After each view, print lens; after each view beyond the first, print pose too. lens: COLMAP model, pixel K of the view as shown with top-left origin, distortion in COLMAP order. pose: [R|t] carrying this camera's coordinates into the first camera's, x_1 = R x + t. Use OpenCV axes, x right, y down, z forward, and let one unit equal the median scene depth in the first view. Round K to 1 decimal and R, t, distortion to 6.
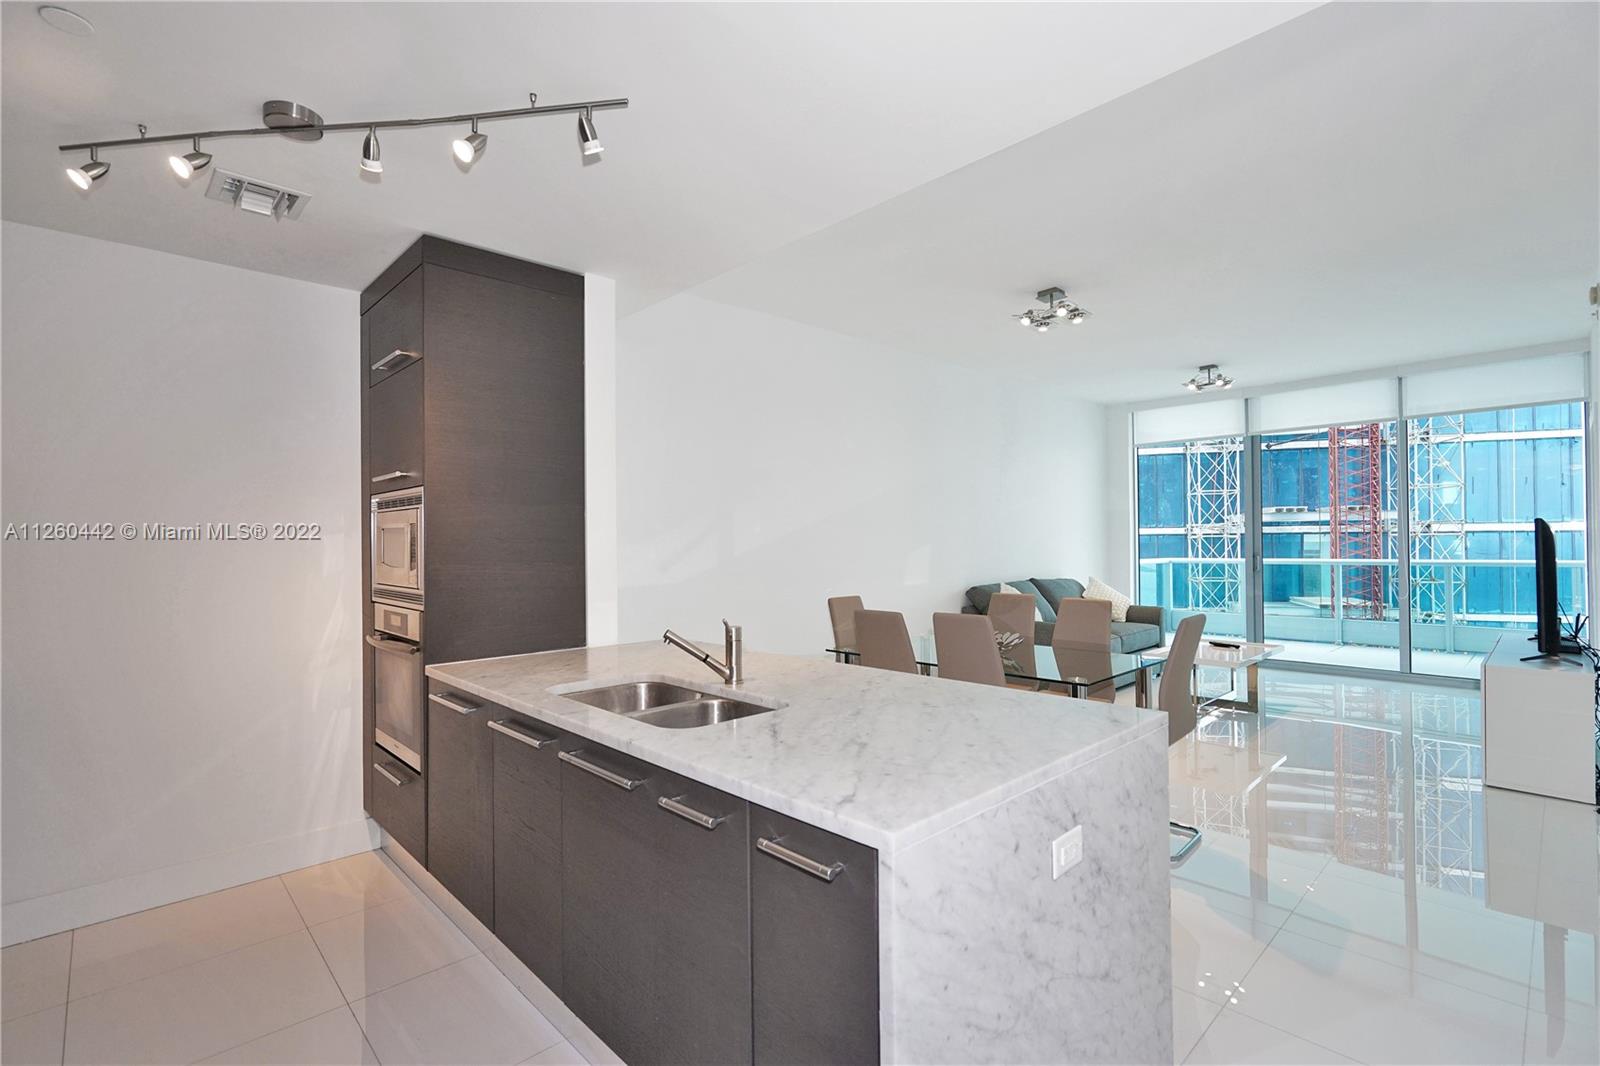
lens RADIAL K [[733.2, 0, 799.7], [0, 733.2, 531.5], [0, 0, 1]] dist [0.002327, -0.001525]
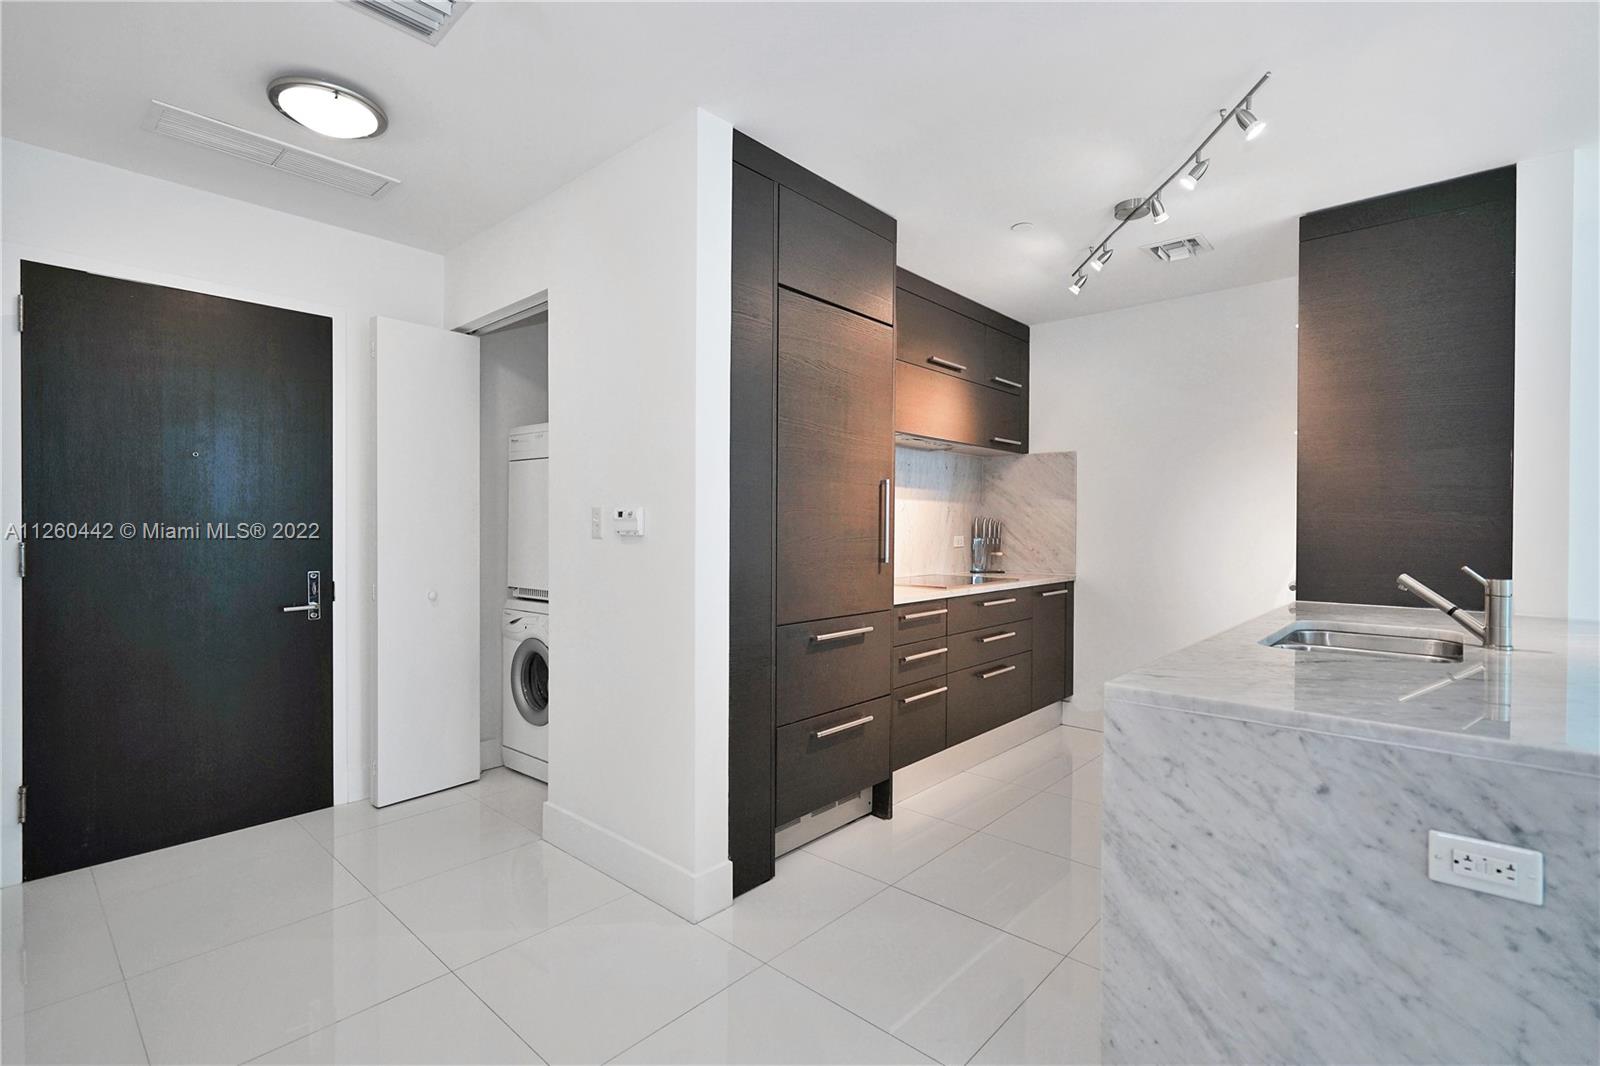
lens RADIAL K [[733.2, 0, 799.1], [0, 733.2, 533.7], [0, 0, 1]] dist [0.002327, -0.001525]
pose [[0.066163, 0.020536, -0.997598, 1.142925], [0.010956, 0.999713, 0.021306, 0.094828], [0.997749, -0.012340, 0.065919, 0.313159]]
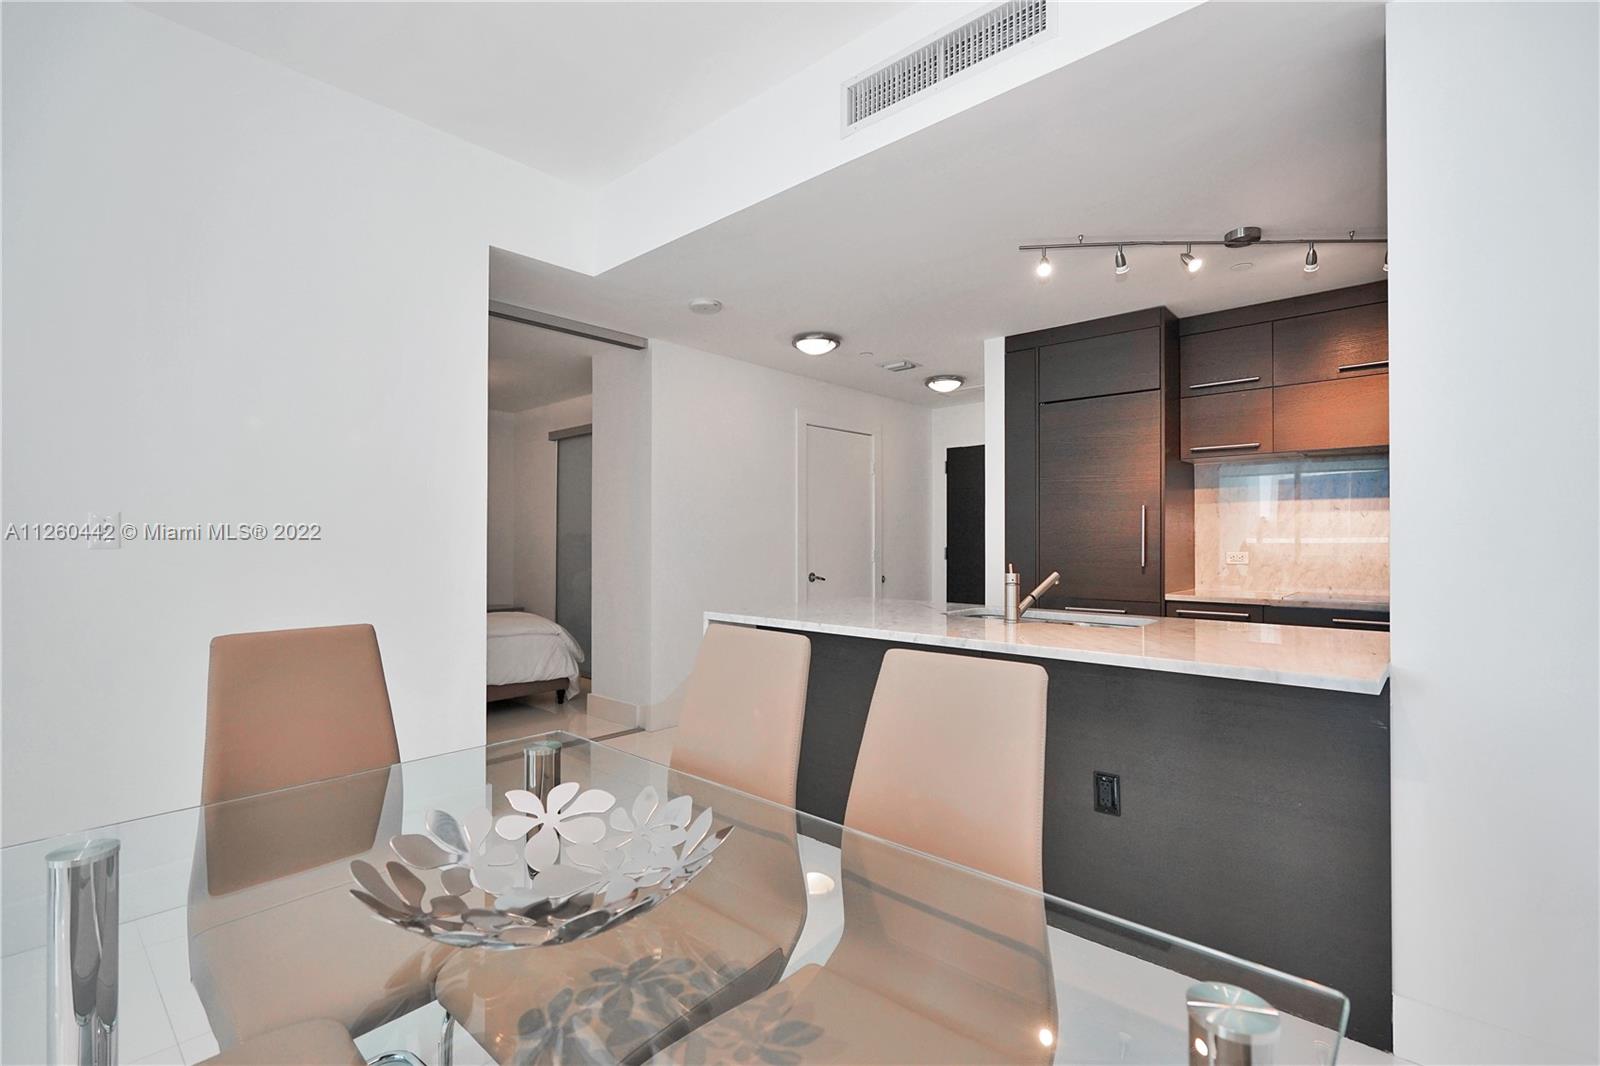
lens RADIAL K [[733.2, 0, 802.3], [0, 733.2, 539.2], [0, 0, 1]] dist [0.002327, -0.001525]
pose [[-0.996795, 0.003527, -0.079920, 0.583382], [0.005088, 0.999800, -0.019330, 0.177178], [0.079835, -0.019674, -0.996614, 3.685813]]
